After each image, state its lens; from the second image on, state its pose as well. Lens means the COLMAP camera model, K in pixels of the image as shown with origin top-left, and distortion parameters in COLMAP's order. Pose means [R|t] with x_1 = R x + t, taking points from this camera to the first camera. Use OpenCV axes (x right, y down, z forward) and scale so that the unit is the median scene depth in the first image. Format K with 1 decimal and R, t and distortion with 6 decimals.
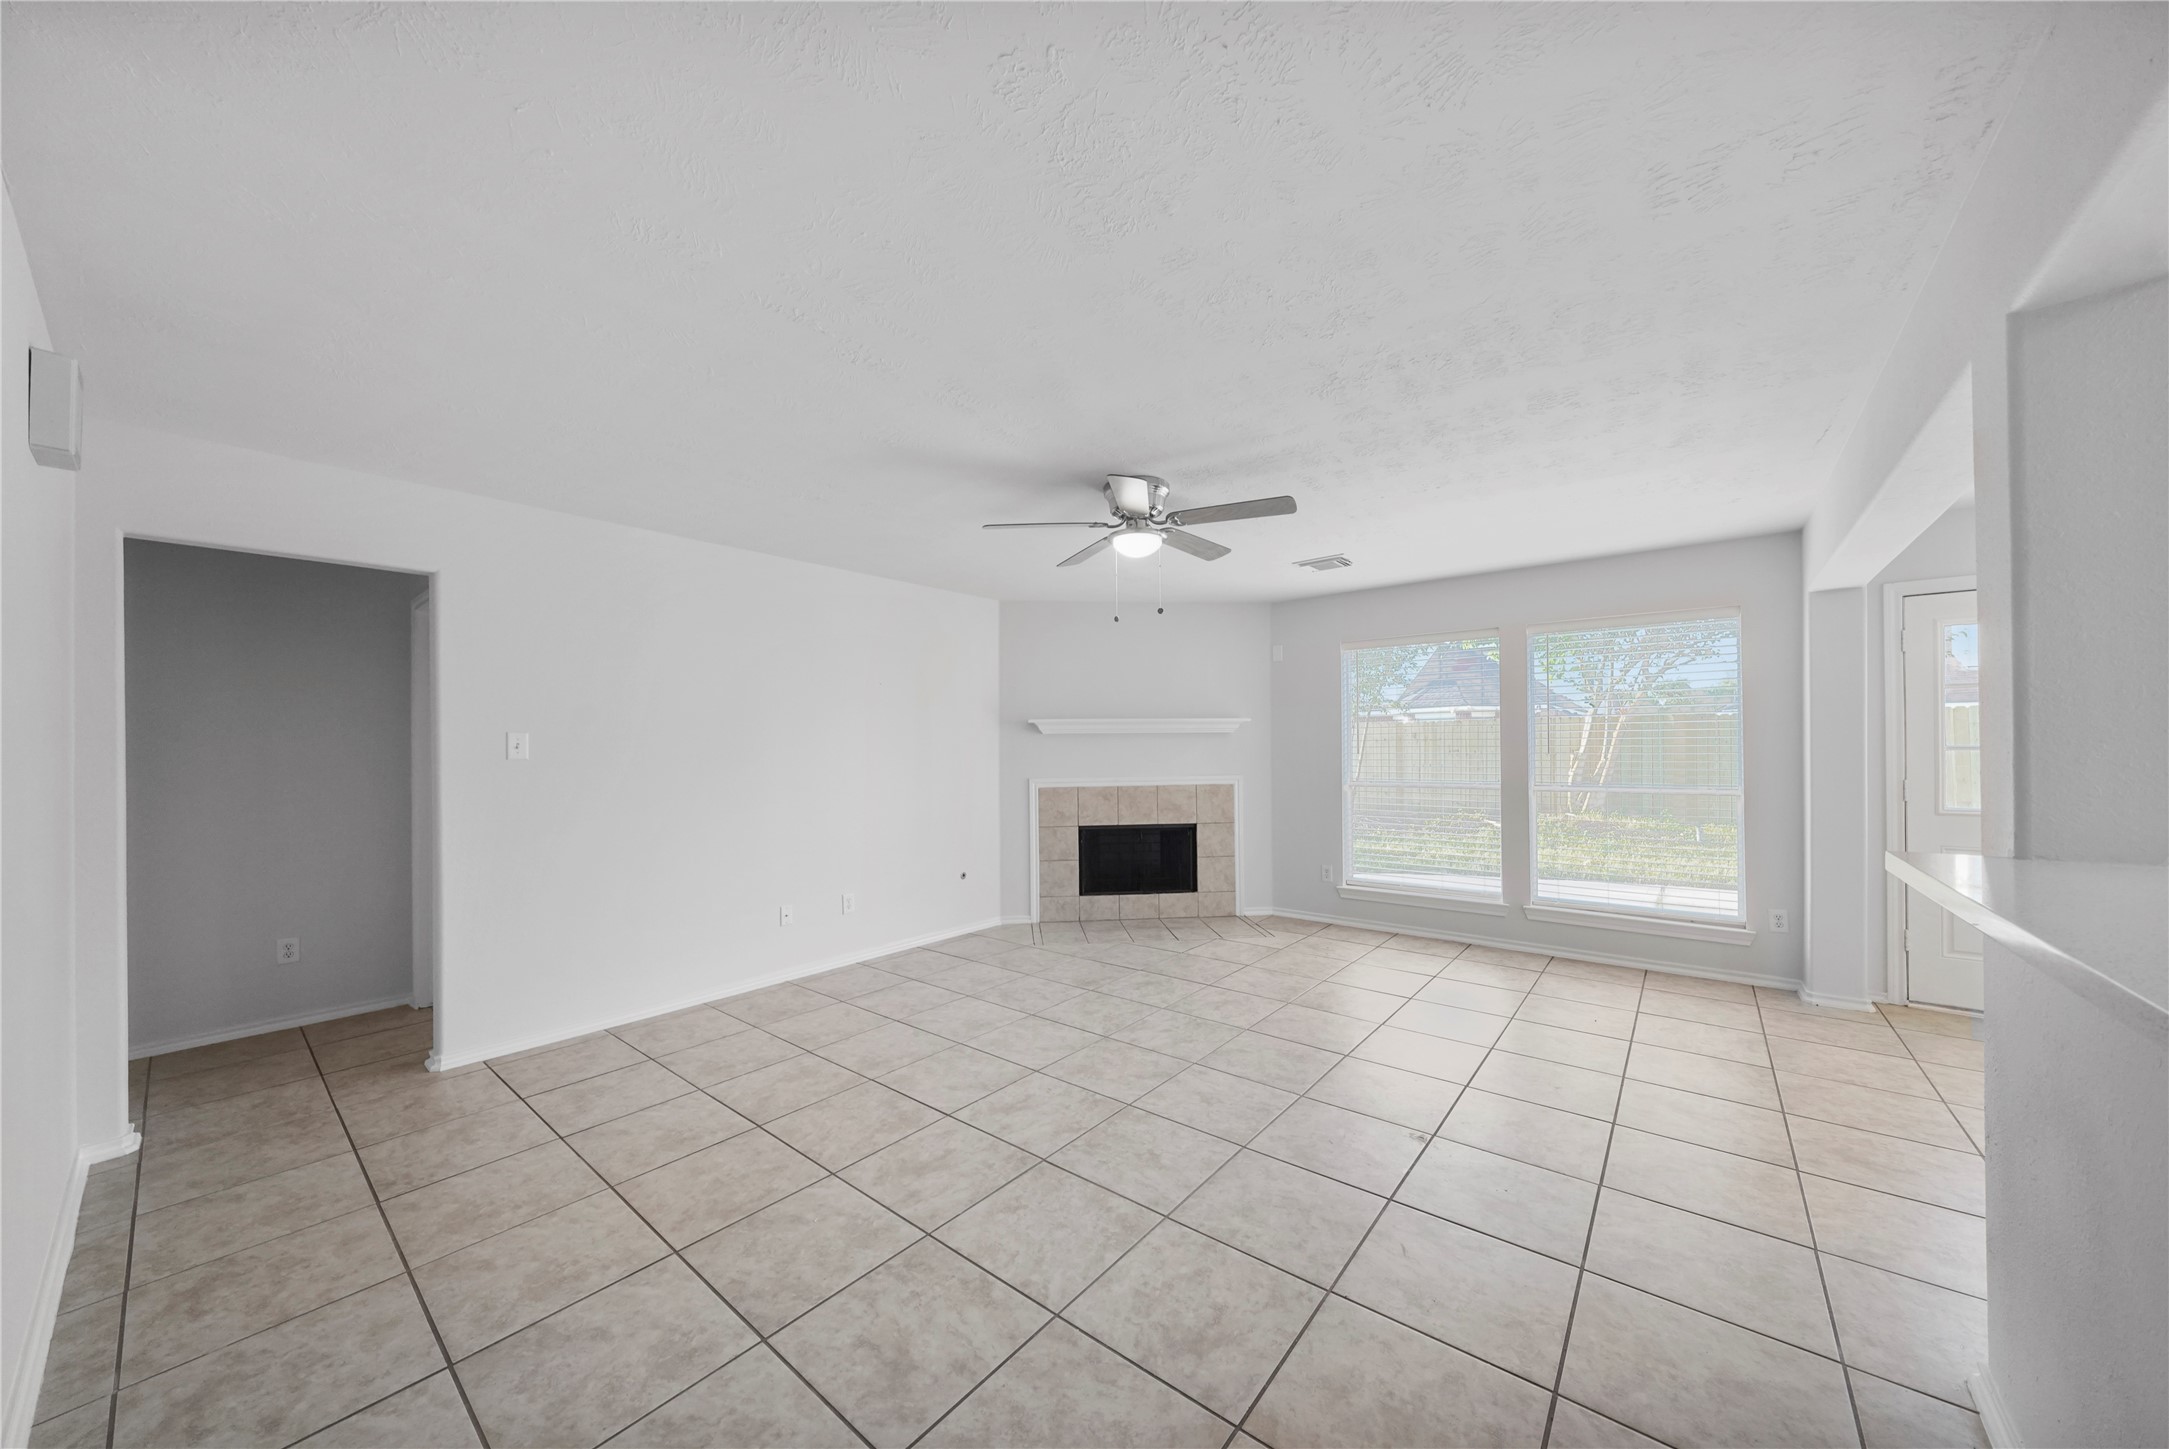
lens RADIAL K [[756.2, 0, 1081.3], [0, 756.2, 730.9], [0, 0, 1]] dist [-0.002304, -0.000412]
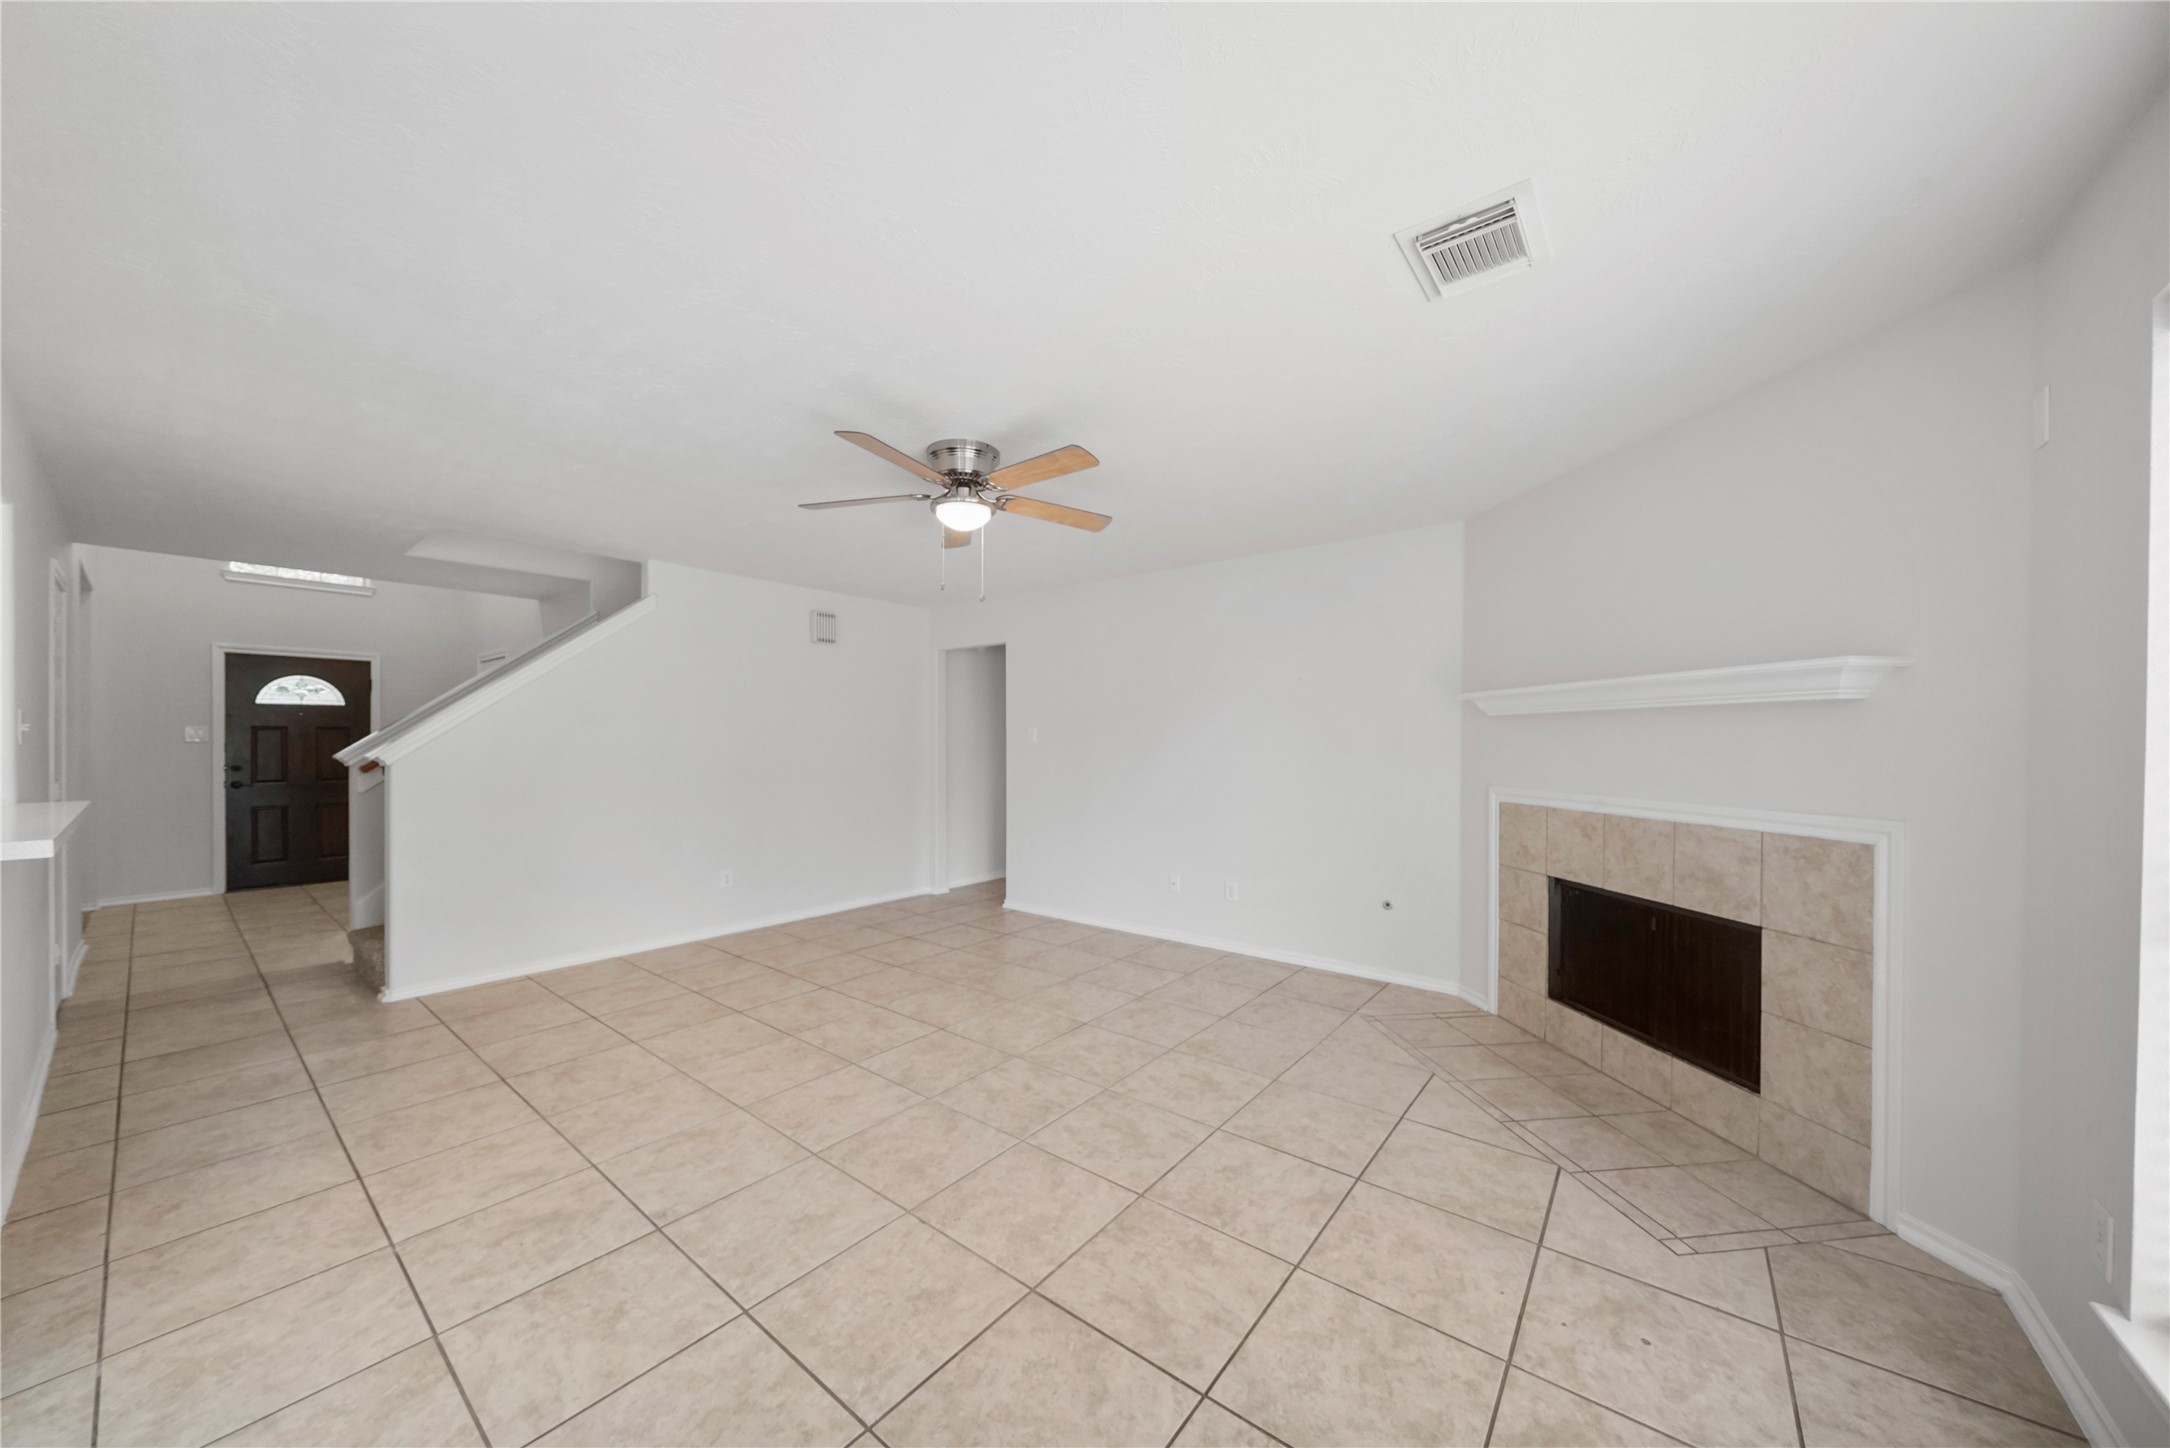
lens RADIAL K [[756.5, 0, 1082.1], [0, 756.5, 737.5], [0, 0, 1]] dist [-0.002304, -0.000412]
pose [[0.004160, 0.006155, -0.999972, 0.708024], [0.022956, 0.999717, 0.006249, 0.013045], [0.999728, -0.022981, 0.004018, 0.816525]]
